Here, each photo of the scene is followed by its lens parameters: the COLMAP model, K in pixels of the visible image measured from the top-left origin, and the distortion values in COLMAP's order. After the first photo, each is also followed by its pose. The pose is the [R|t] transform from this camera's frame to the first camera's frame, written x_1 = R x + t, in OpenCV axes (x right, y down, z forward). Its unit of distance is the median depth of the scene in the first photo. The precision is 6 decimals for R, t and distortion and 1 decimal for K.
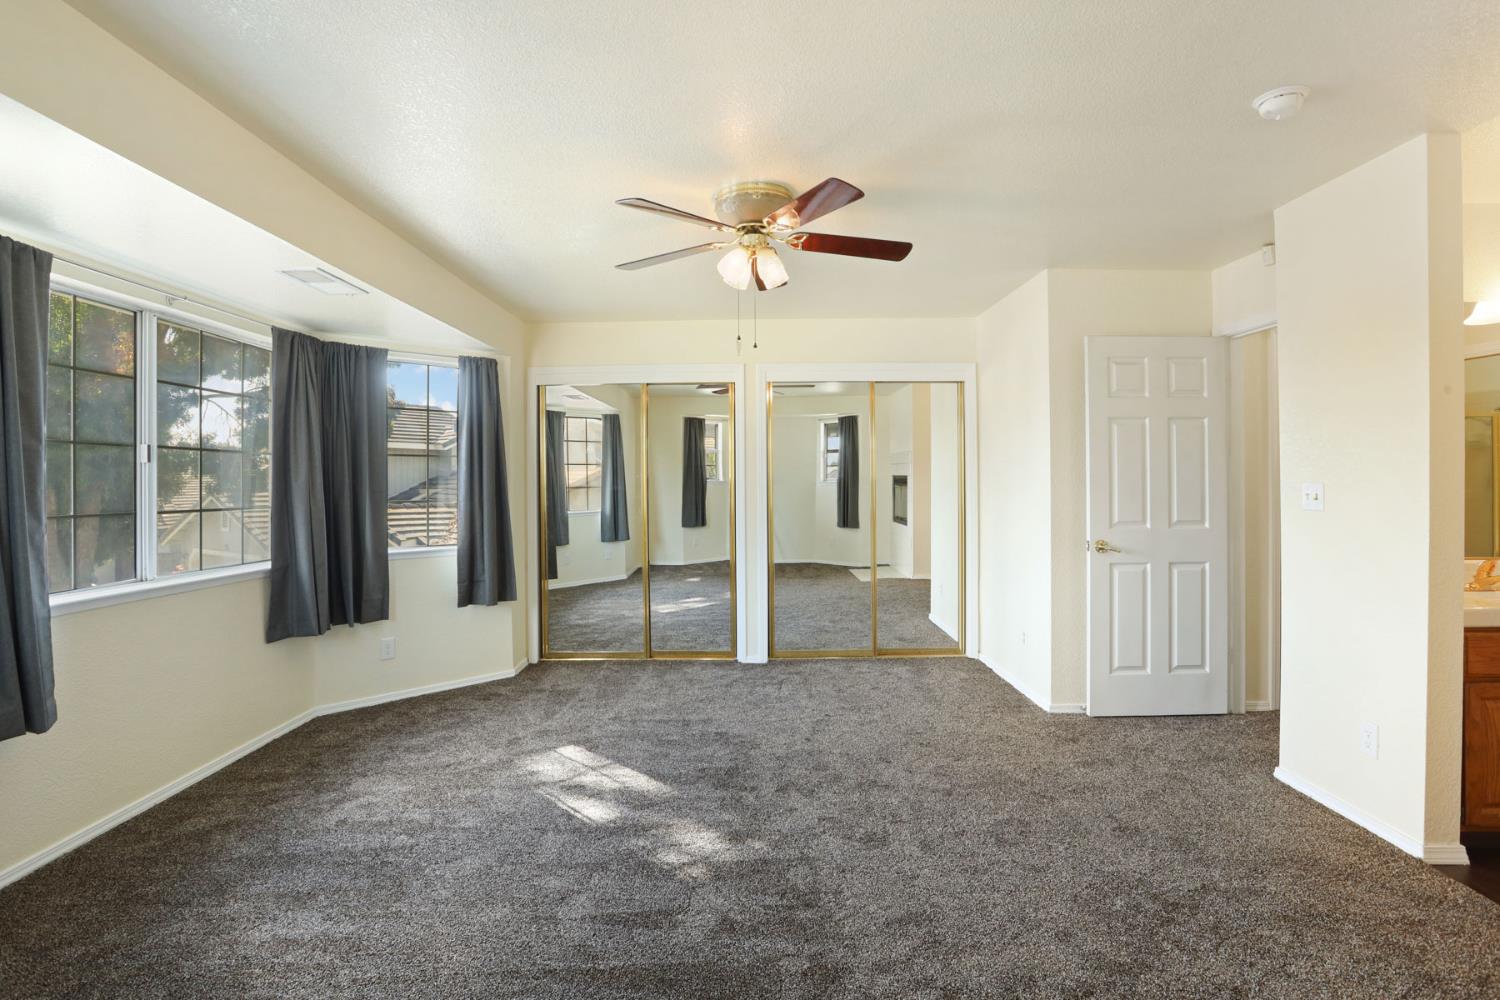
lens RADIAL K [[724.8, 0, 742.3], [0, 724.8, 483.3], [0, 0, 1]] dist [-0.078897, 0.027396]
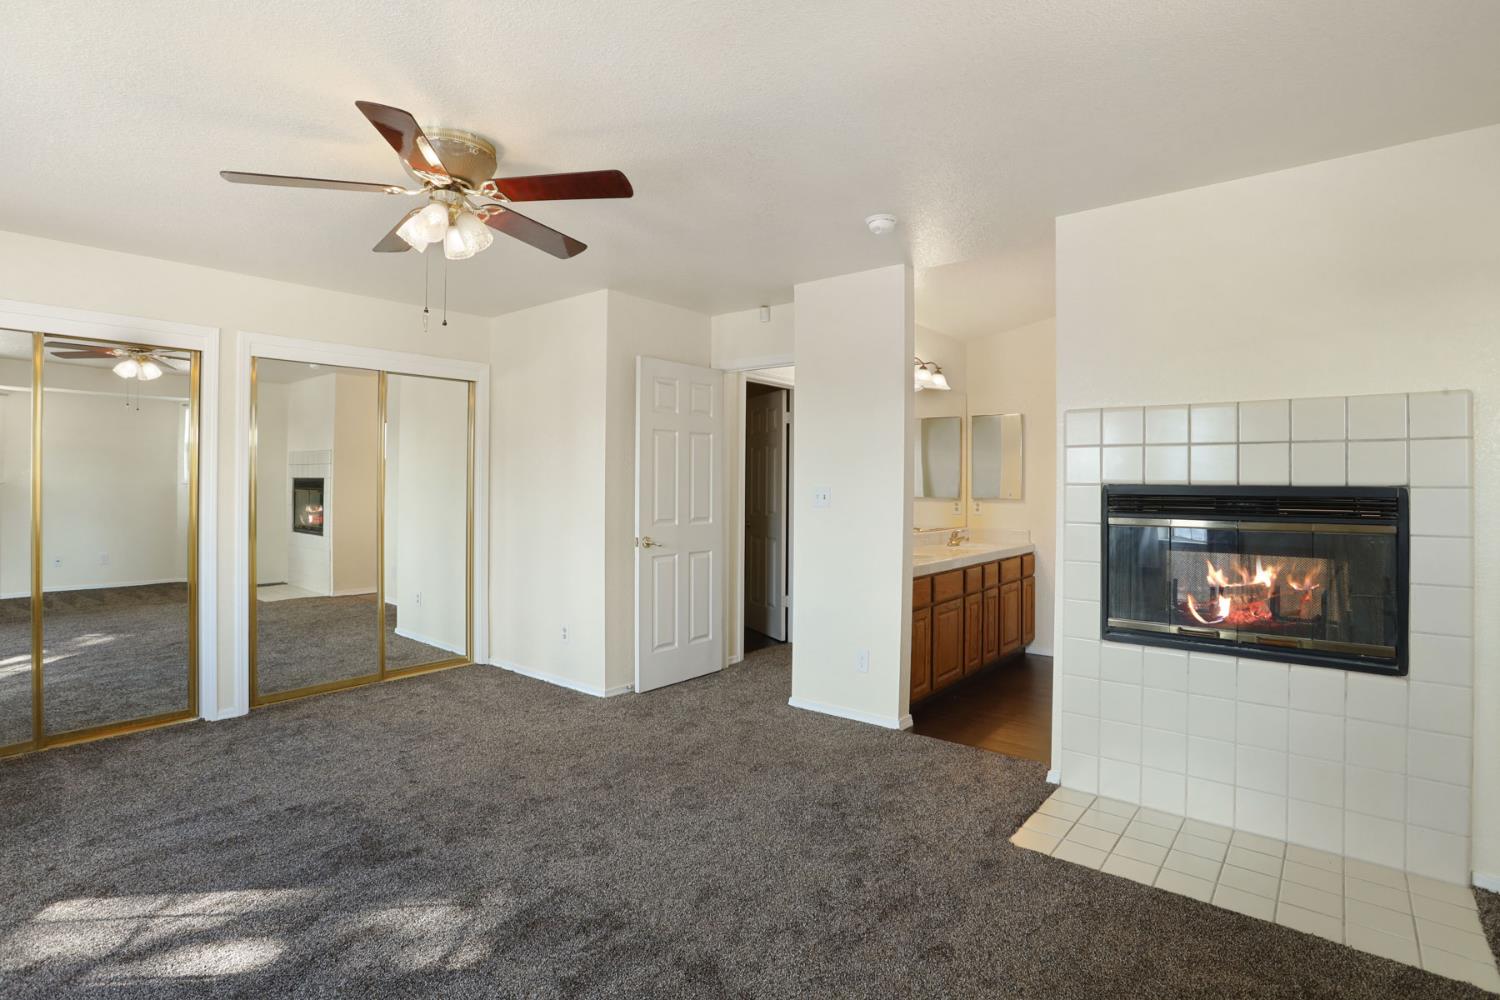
lens RADIAL K [[724.8, 0, 742.3], [0, 724.8, 483.3], [0, 0, 1]] dist [-0.078897, 0.027396]
pose [[0.633940, 0.007430, 0.773347, -0.319443], [-0.004231, 0.999972, -0.006140, 0.001252], [-0.773371, 0.000621, 0.633954, 0.157208]]
